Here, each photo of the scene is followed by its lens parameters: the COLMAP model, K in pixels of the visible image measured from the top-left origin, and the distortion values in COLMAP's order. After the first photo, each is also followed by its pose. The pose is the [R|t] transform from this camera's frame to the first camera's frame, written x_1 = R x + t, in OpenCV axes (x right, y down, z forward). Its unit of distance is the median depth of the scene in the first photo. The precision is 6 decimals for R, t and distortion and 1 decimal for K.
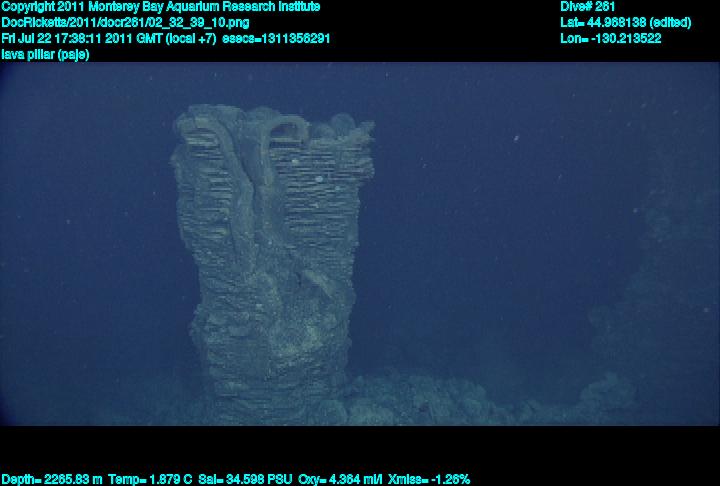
lens RADIAL K [[417.2, 0, 358.3], [0, 417.2, 273.4], [0, 0, 1]] dist [-0.053293, 0.099681]
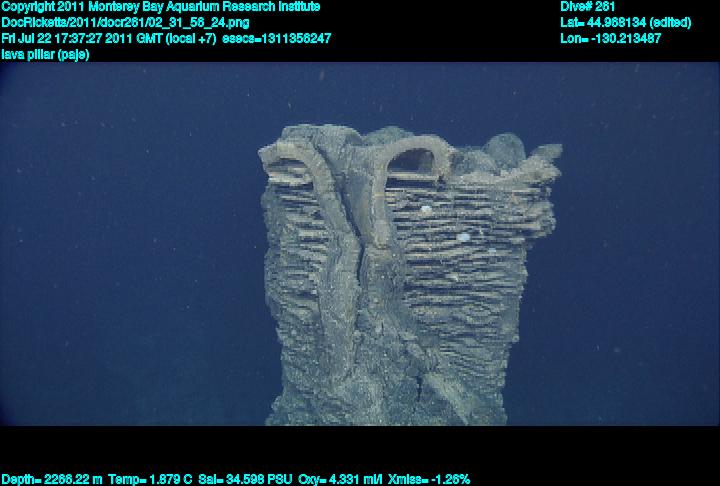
lens RADIAL K [[417.2, 0, 358.3], [0, 417.2, 273.4], [0, 0, 1]] dist [-0.053293, 0.099681]
pose [[0.945713, 0.077307, -0.315674, -0.042351], [-0.094097, 0.994827, -0.038271, -0.135516], [0.311083, 0.065897, 0.948095, 0.369173]]
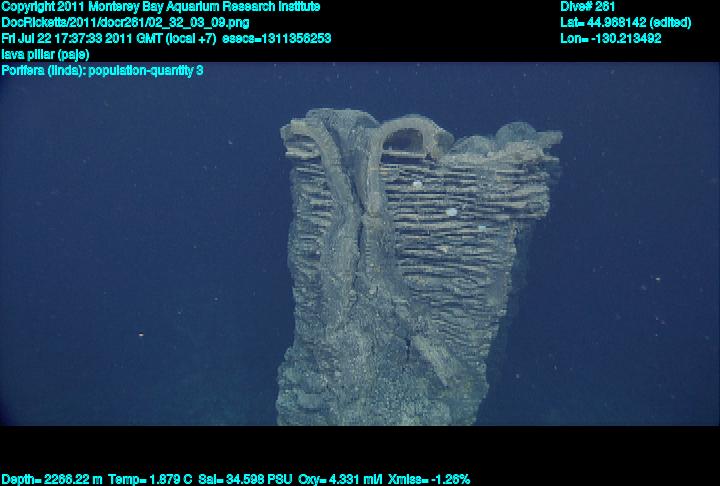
lens RADIAL K [[417.2, 0, 358.3], [0, 417.2, 273.4], [0, 0, 1]] dist [-0.053293, 0.099681]
pose [[0.874054, 0.154444, -0.460626, 0.102042], [-0.179847, 0.983628, -0.011465, -0.093291], [0.451314, 0.092863, 0.887520, 0.337166]]
